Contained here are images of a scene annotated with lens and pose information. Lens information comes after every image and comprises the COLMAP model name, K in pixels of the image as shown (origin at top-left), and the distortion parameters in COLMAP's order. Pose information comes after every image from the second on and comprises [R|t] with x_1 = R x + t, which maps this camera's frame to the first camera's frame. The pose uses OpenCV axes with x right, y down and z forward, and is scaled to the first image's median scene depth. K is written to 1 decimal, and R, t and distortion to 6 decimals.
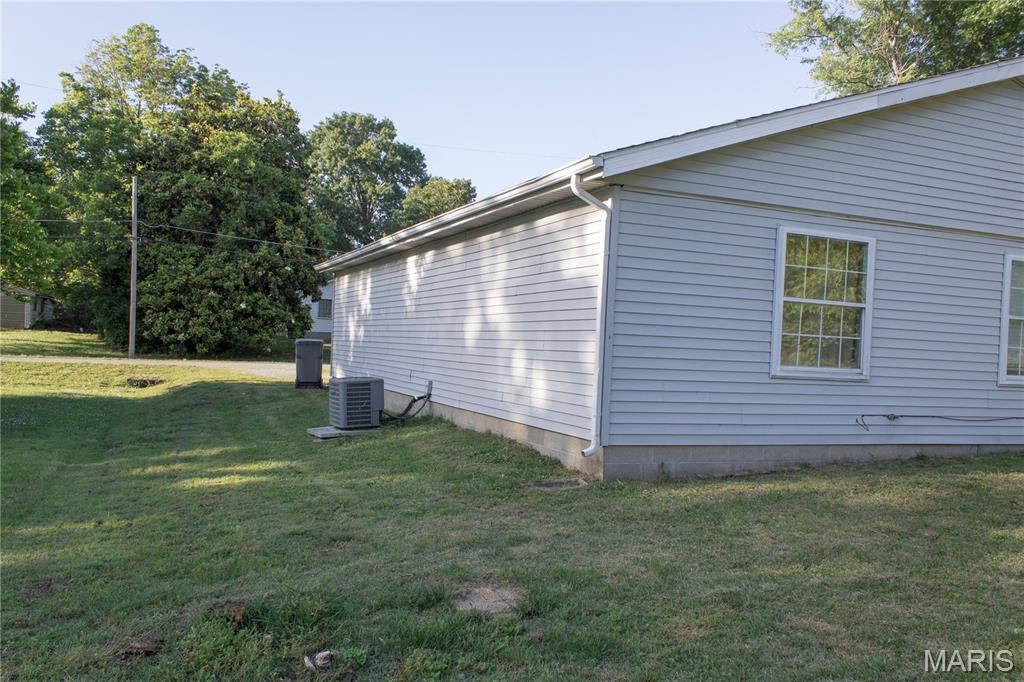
lens RADIAL K [[832.9, 0, 515.4], [0, 832.9, 345.5], [0, 0, 1]] dist [0.030145, -0.009522]
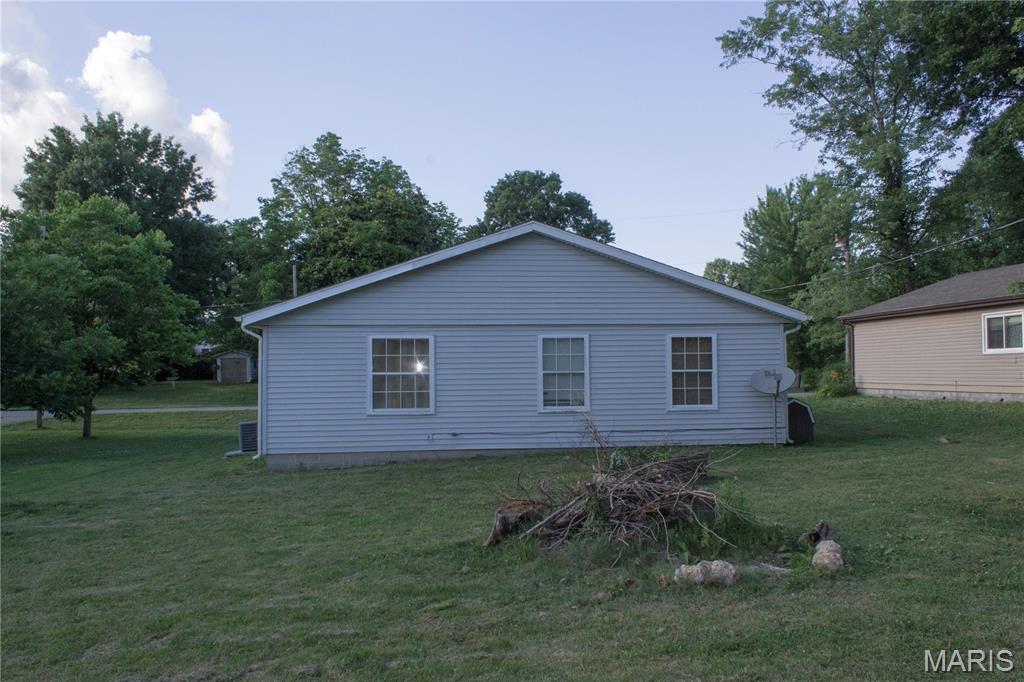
lens RADIAL K [[832.9, 0, 515.4], [0, 832.9, 345.5], [0, 0, 1]] dist [0.030145, -0.009522]
pose [[0.956769, -0.062551, -0.284042, 0.831896], [0.052845, 0.997731, -0.041715, -0.016732], [0.286007, 0.024901, 0.957904, -0.504535]]
